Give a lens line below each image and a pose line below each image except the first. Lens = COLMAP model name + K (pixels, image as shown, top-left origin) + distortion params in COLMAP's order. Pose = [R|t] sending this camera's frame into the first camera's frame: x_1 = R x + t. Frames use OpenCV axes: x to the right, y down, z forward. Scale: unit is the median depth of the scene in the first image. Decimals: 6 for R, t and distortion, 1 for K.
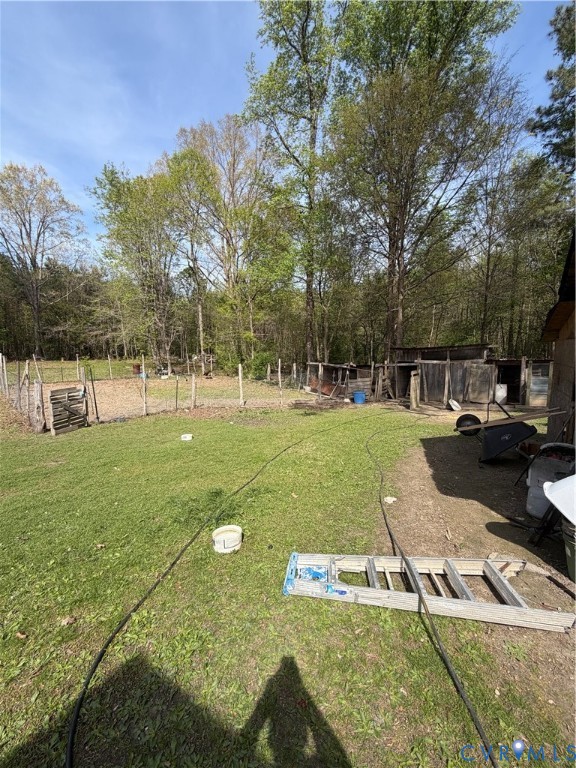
lens RADIAL K [[316.1, 0, 288.0], [0, 316.1, 384.0], [0, 0, 1]] dist [-0.001143, -0.000048]
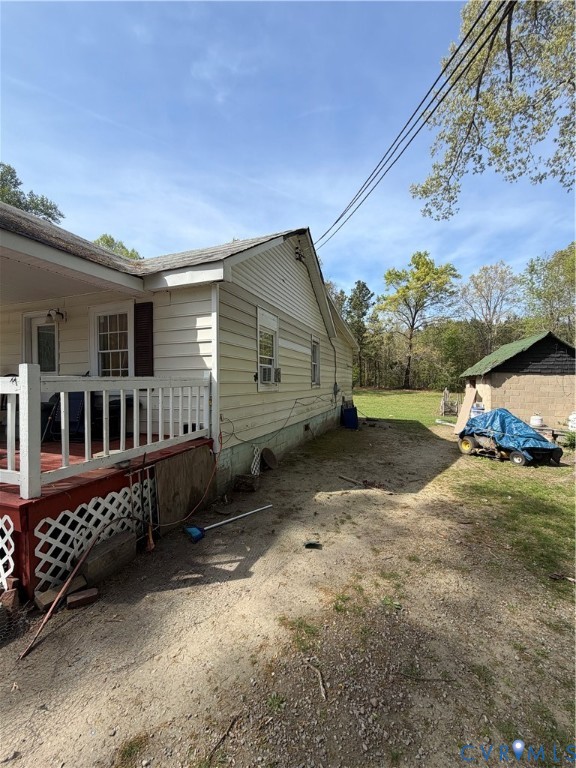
lens RADIAL K [[316.1, 0, 288.0], [0, 316.1, 384.0], [0, 0, 1]] dist [-0.001143, -0.000048]
pose [[0.287916, 0.022396, -0.957394, 1.056746], [-0.127698, 0.991697, -0.015204, 0.073529], [0.949104, 0.126634, 0.288385, -0.875224]]
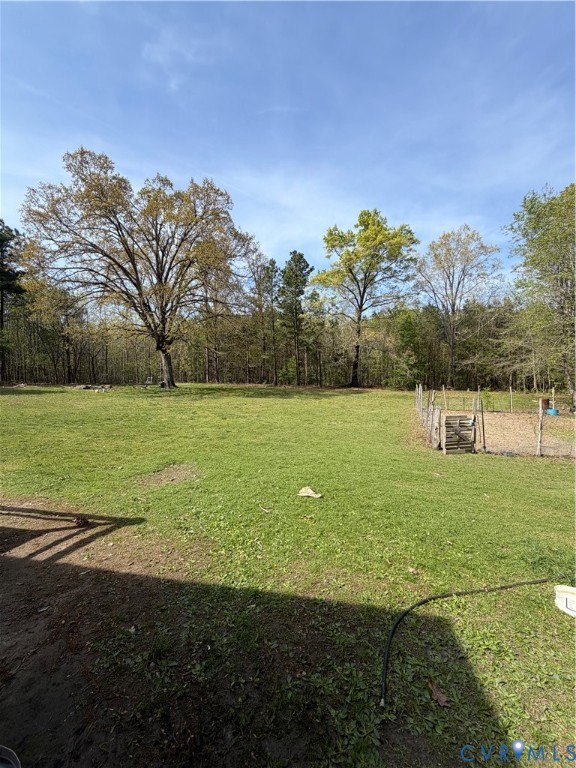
lens RADIAL K [[316.1, 0, 288.0], [0, 316.1, 384.0], [0, 0, 1]] dist [-0.001143, -0.000048]
pose [[0.412812, 0.018515, -0.910628, 0.065826], [-0.107271, 0.993824, -0.028422, -0.001376], [0.904477, 0.109417, 0.412248, -0.038719]]
